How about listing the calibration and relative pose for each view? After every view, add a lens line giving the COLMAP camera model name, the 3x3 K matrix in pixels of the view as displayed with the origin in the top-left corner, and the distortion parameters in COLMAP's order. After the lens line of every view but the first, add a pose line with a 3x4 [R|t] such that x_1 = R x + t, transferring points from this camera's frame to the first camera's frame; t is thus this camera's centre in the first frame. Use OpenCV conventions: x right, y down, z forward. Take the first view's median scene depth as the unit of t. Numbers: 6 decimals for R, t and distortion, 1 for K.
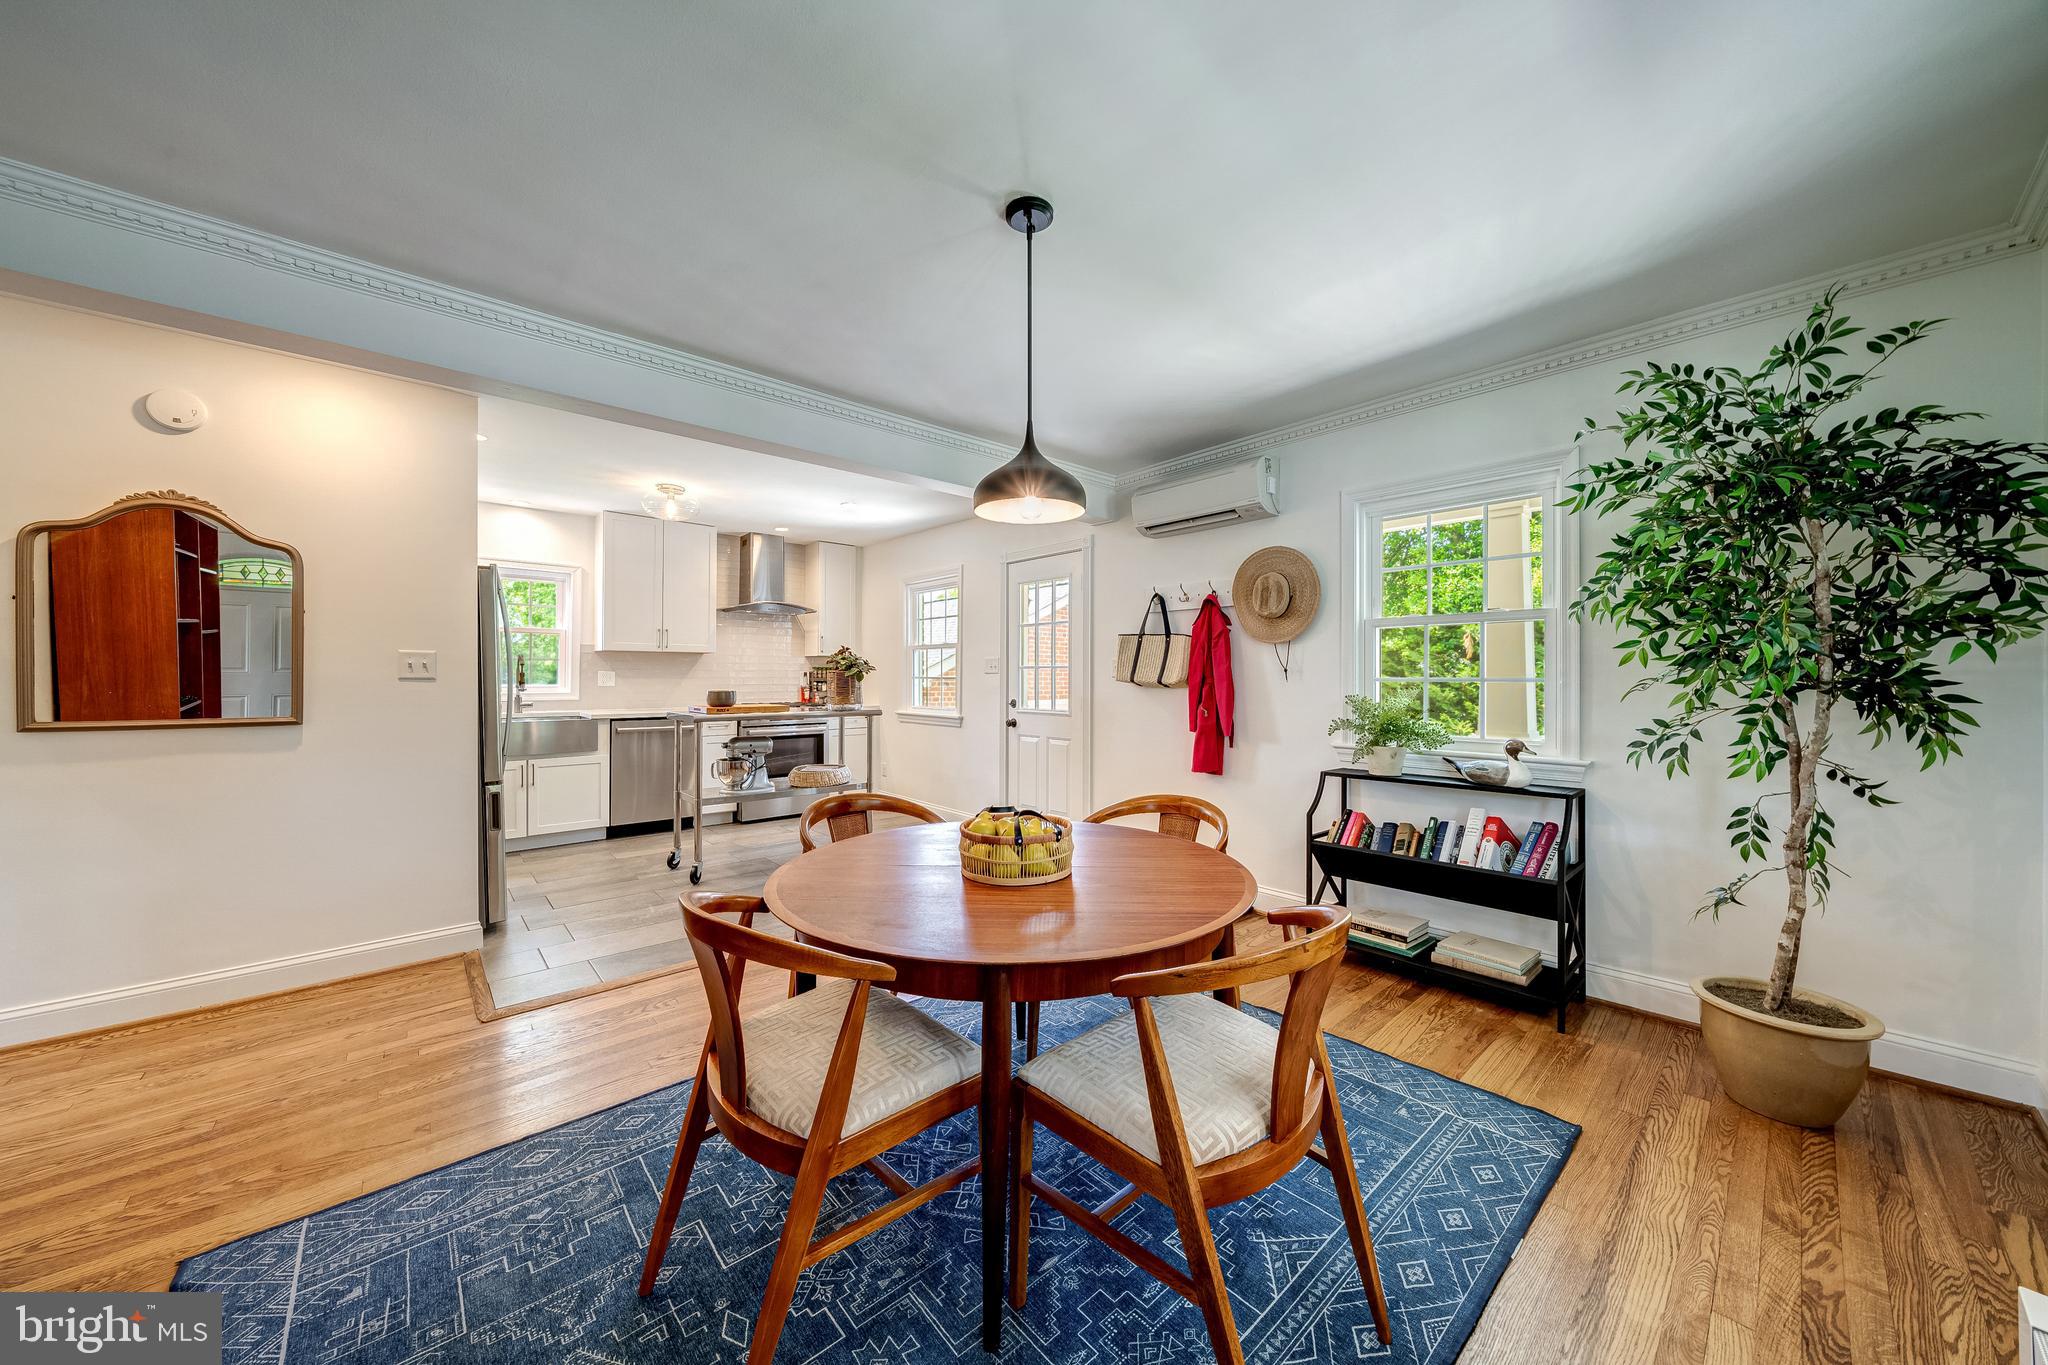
lens RADIAL K [[676.4, 0, 1030.1], [0, 676.4, 671.5], [0, 0, 1]] dist [-0.002402, -0.000114]
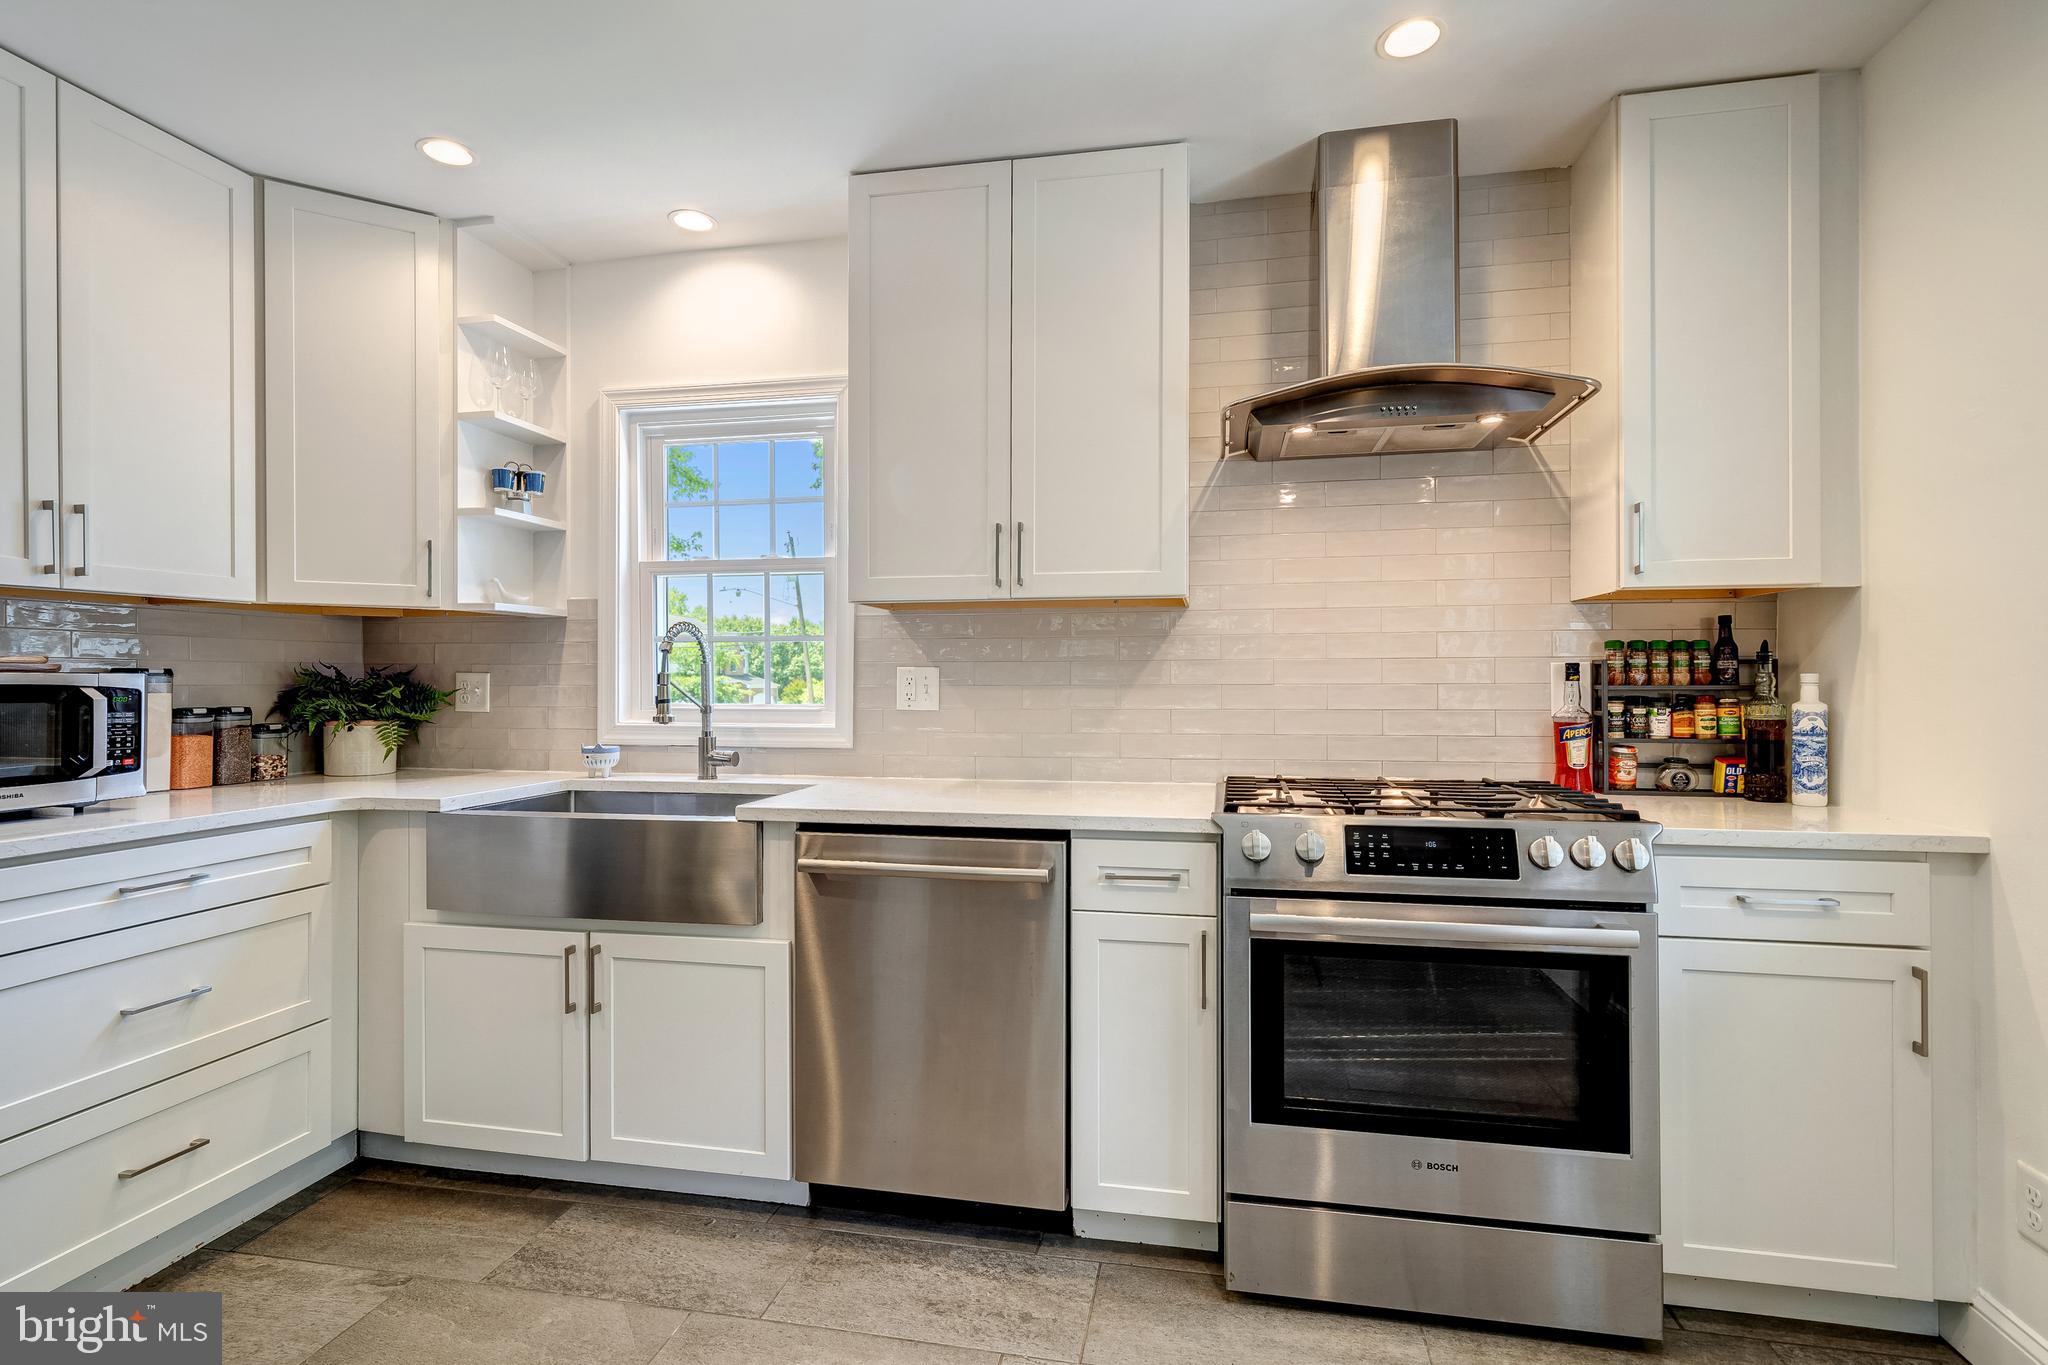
lens RADIAL K [[1105.2, 0, 926.5], [0, 1105.2, 679.0], [0, 0, 1]] dist [-0.013279, 0.000524]
pose [[0.586879, -0.005904, -0.809653, -0.168332], [0.011007, 0.999939, 0.000687, 0.005100], [0.809600, -0.009315, 0.586909, 0.668119]]
